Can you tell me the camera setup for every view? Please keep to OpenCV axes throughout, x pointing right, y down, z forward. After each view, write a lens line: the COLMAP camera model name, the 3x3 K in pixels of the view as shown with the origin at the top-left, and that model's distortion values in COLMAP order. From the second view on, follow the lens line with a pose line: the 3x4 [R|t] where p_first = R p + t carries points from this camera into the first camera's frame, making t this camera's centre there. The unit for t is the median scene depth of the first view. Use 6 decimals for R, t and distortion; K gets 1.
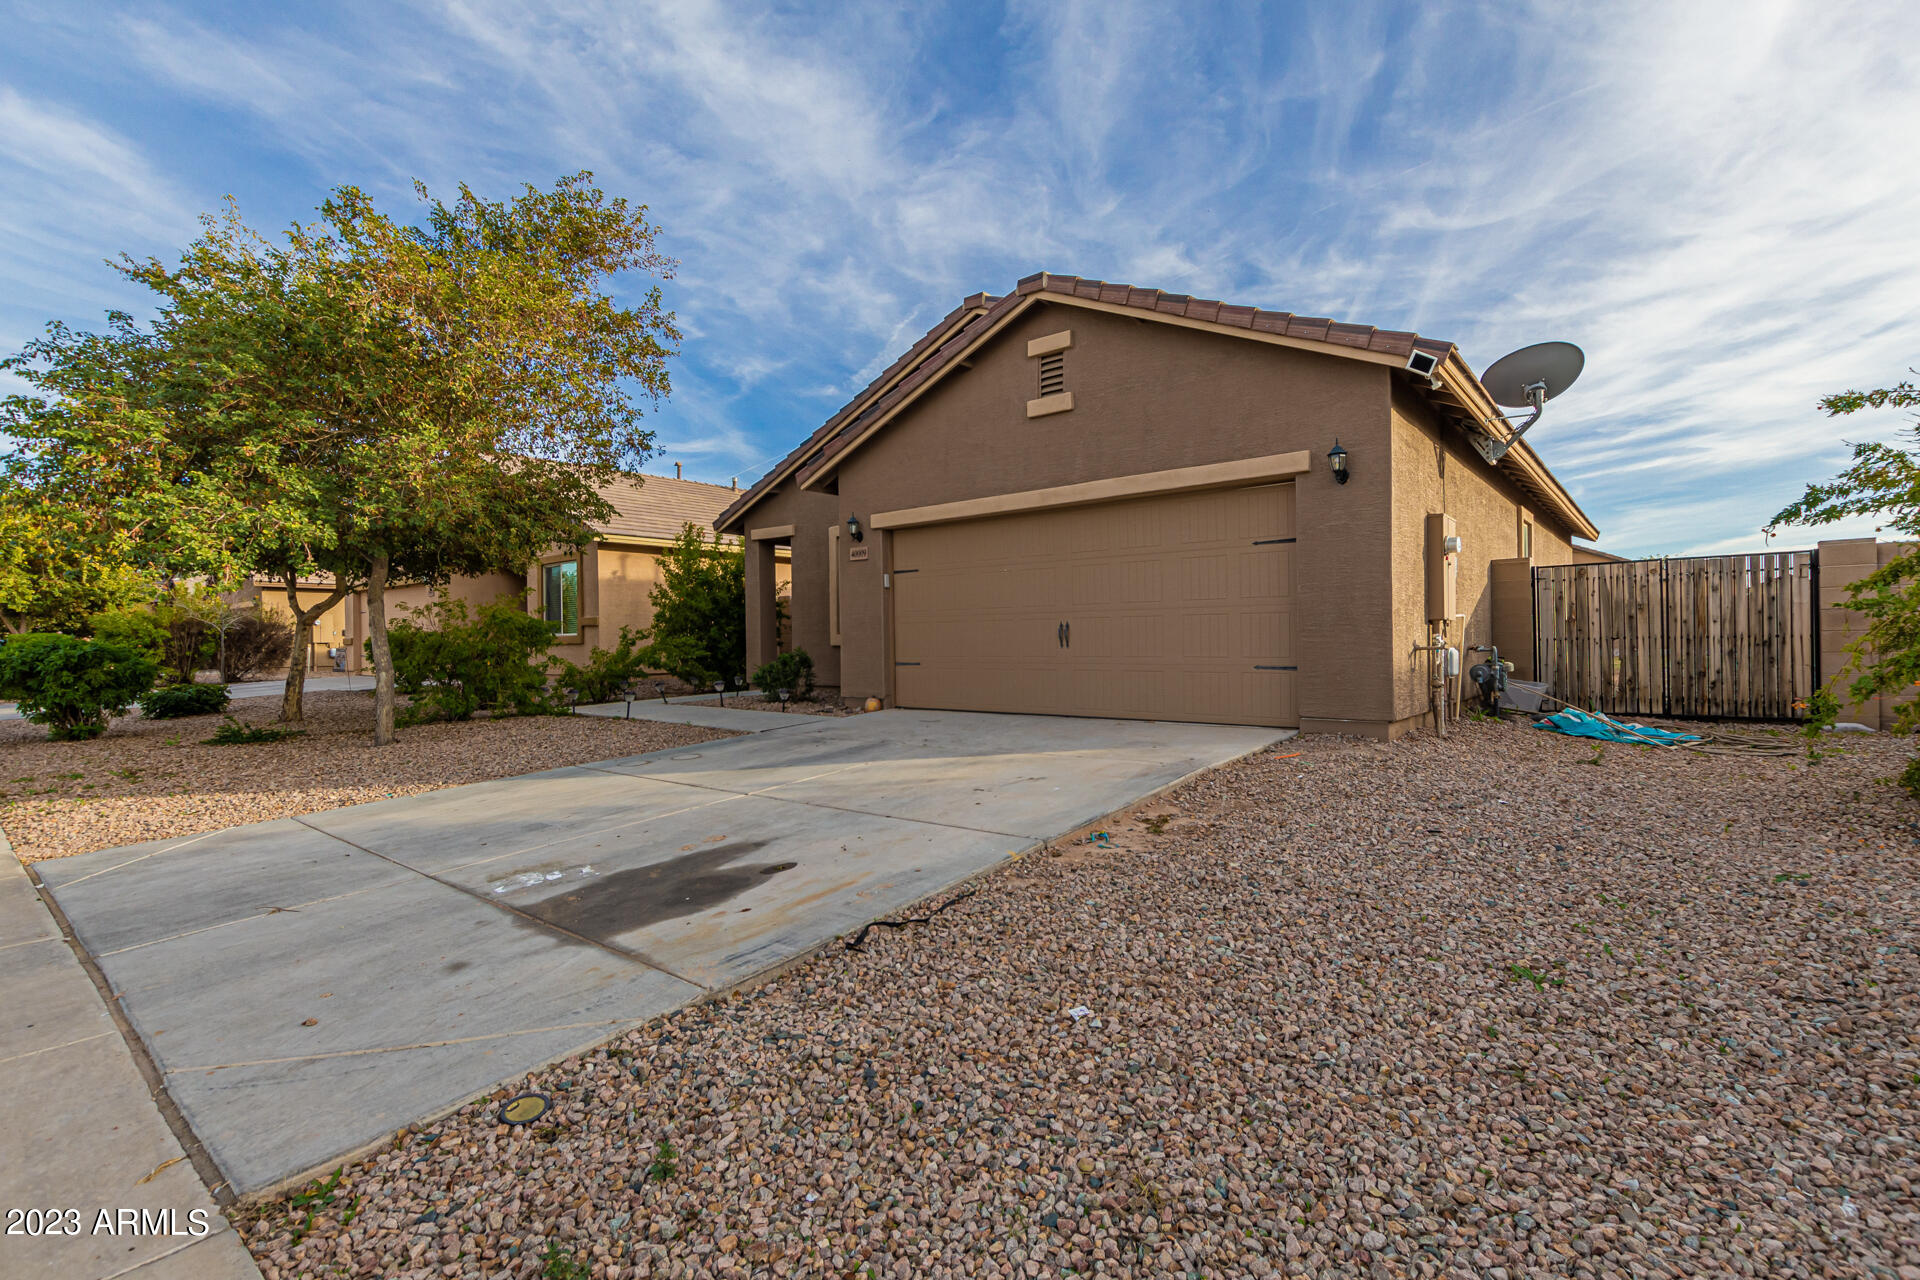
lens RADIAL K [[862.5, 0, 963.2], [0, 862.5, 631.2], [0, 0, 1]] dist [0.002294, -0.001945]
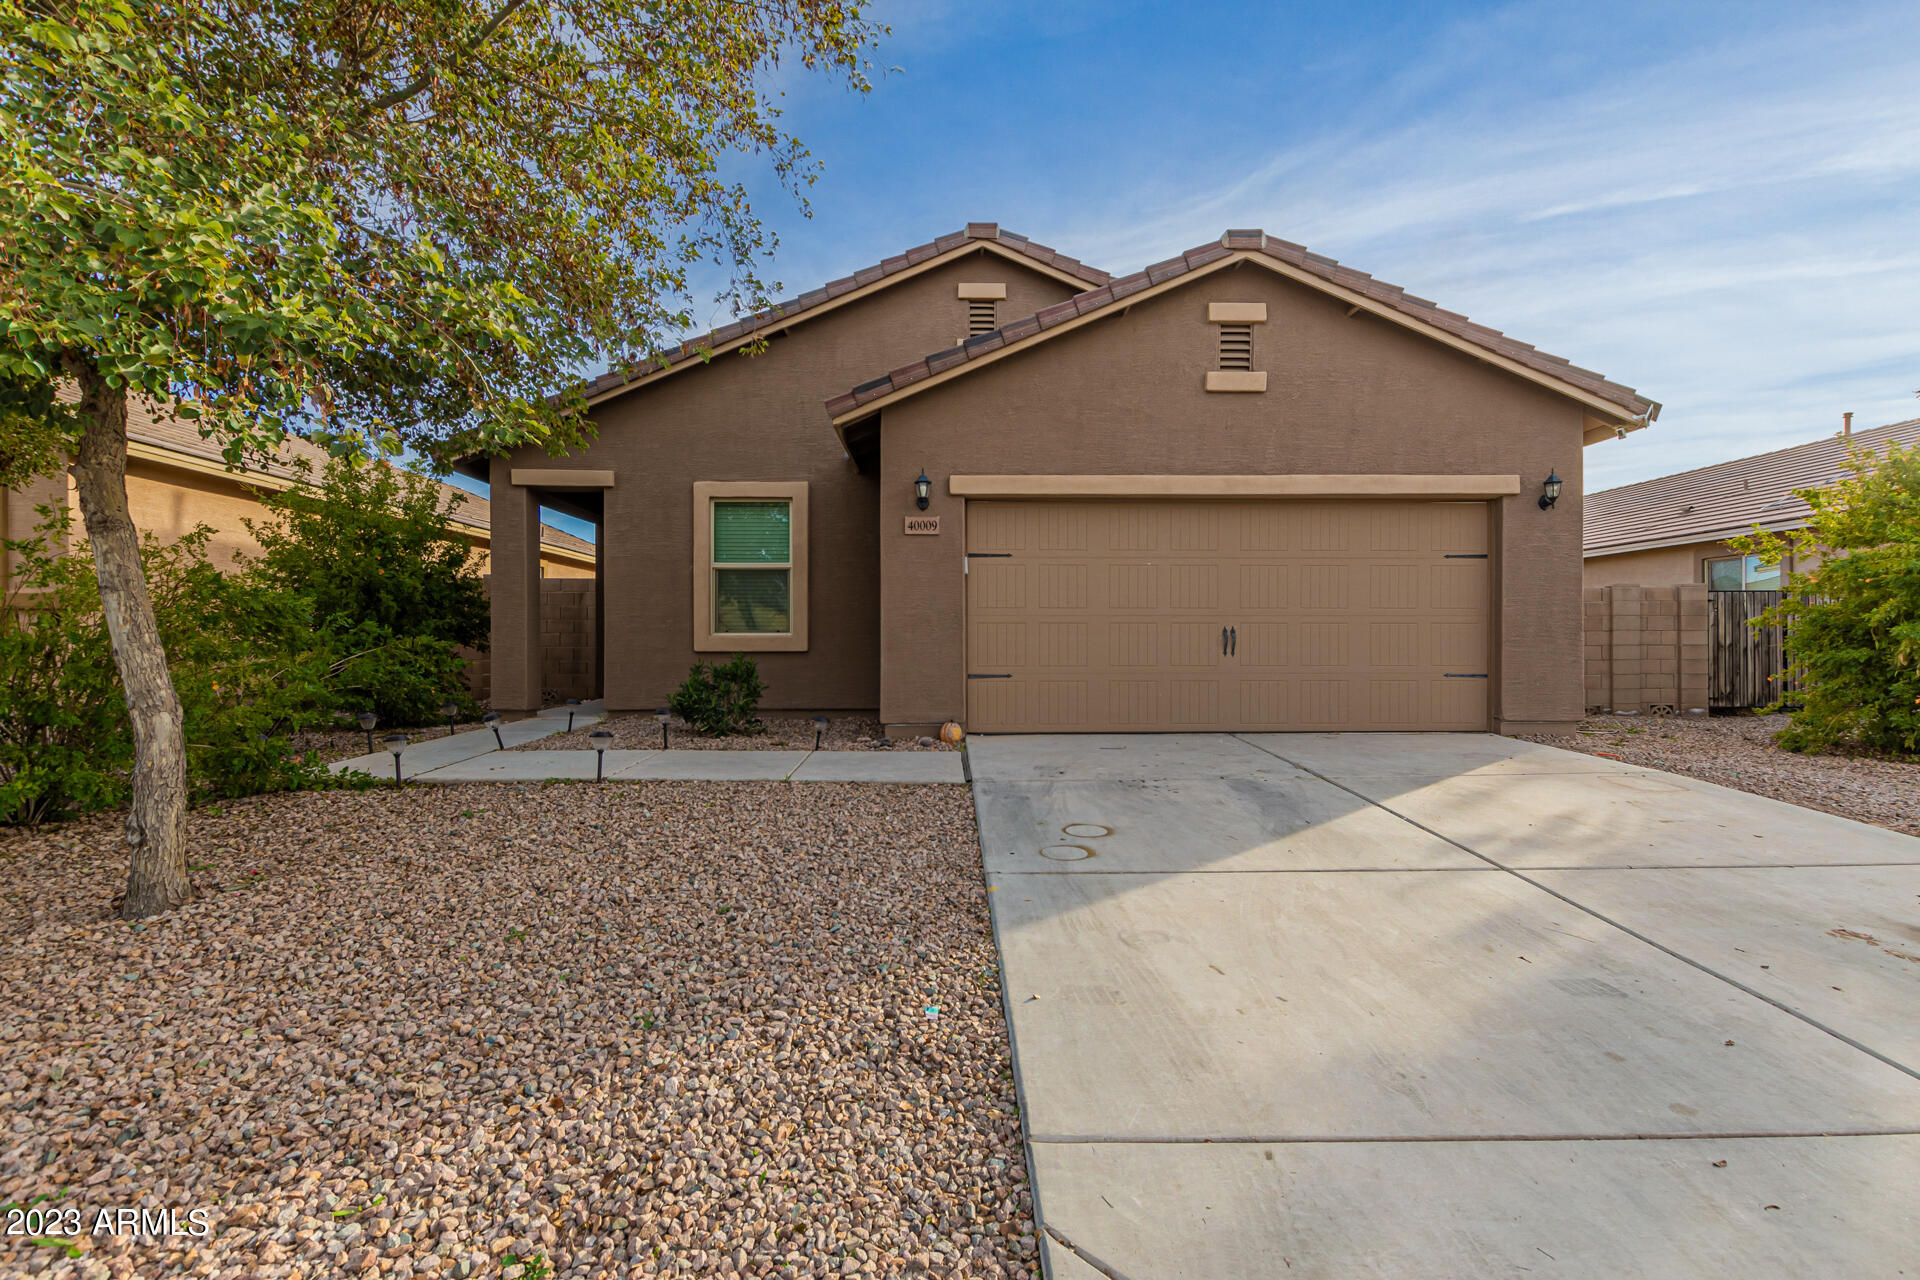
lens RADIAL K [[862.5, 0, 964.5], [0, 862.5, 635.0], [0, 0, 1]] dist [0.002294, -0.001945]
pose [[0.759491, 0.018434, 0.650256, -0.682062], [-0.014617, 0.999830, -0.011272, 0.011991], [-0.650353, -0.000944, 0.759631, 0.509558]]
